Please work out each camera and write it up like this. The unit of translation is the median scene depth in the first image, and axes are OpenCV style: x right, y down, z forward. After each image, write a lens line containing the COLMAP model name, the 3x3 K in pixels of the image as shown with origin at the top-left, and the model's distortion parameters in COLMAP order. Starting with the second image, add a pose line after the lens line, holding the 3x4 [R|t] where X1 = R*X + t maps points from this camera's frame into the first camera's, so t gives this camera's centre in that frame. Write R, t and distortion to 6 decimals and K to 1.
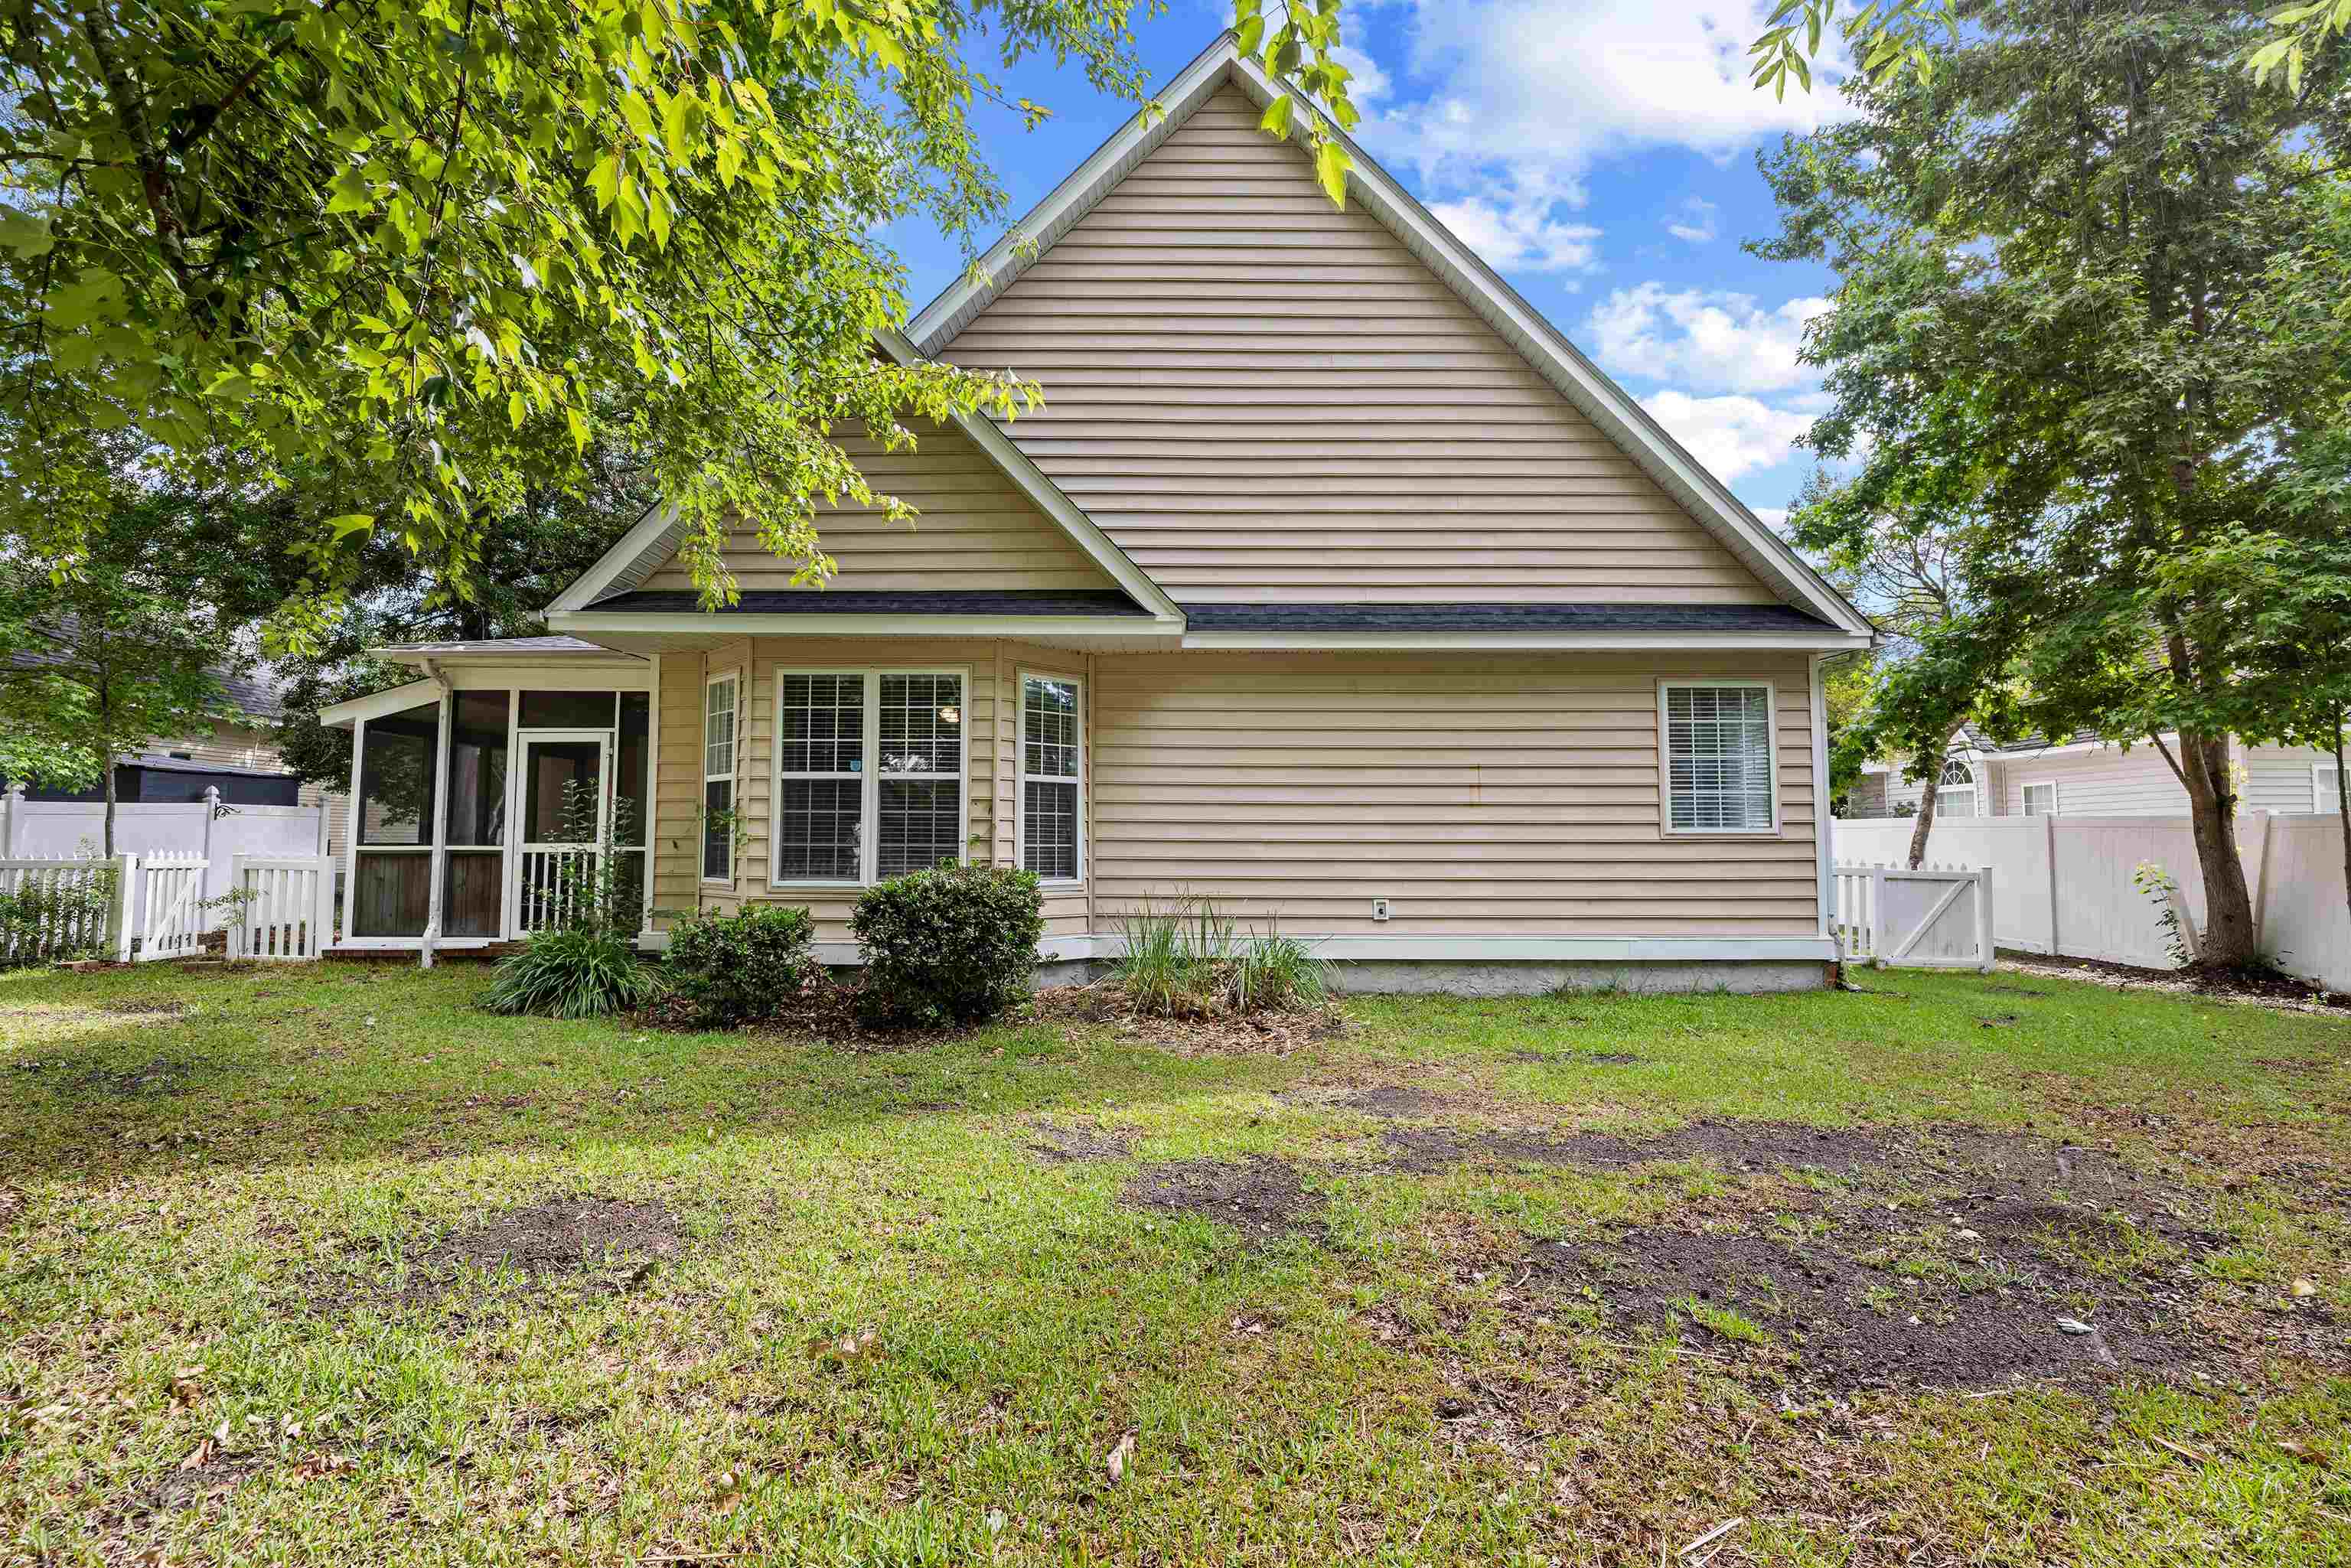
lens RADIAL K [[1111.2, 0, 1177.2], [0, 1111.2, 822.7], [0, 0, 1]] dist [-0.012619, 0.000058]
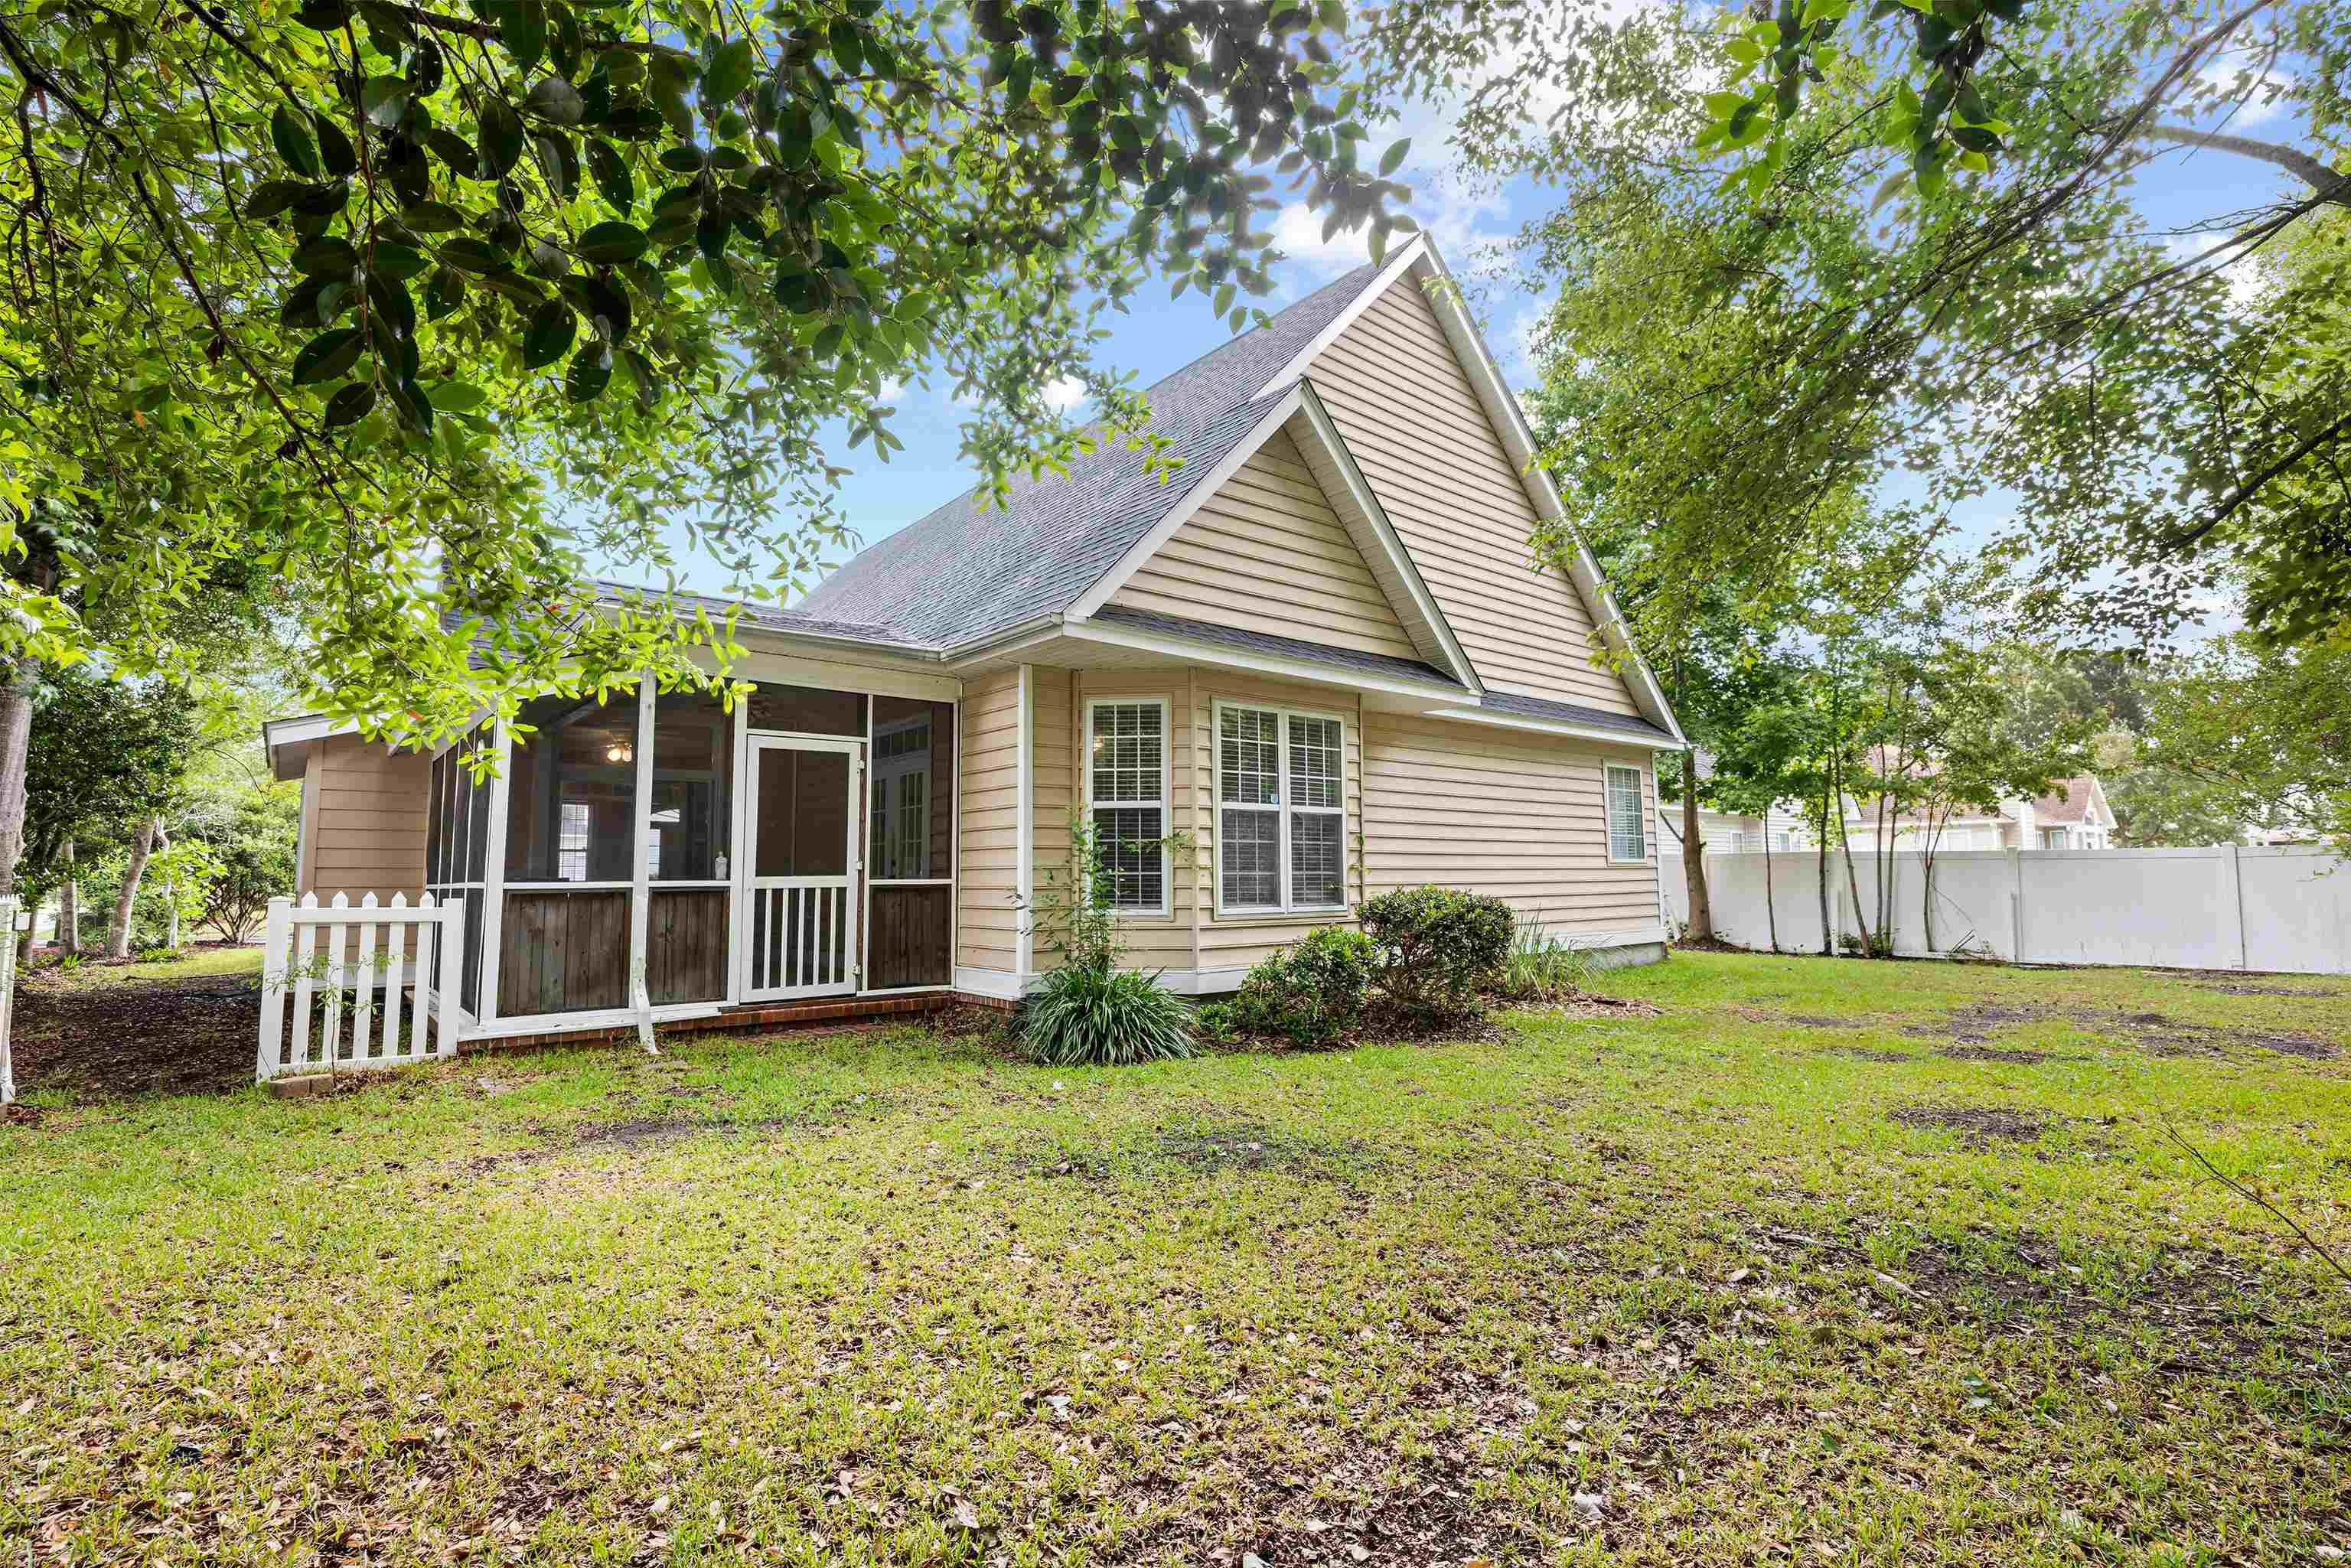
lens RADIAL K [[1111.2, 0, 1177.2], [0, 1111.2, 822.7], [0, 0, 1]] dist [-0.012619, 0.000058]
pose [[0.756124, 0.023619, 0.654002, -0.880237], [-0.000509, 0.999369, -0.035504, 0.008153], [-0.654428, 0.026512, 0.755660, 0.217653]]
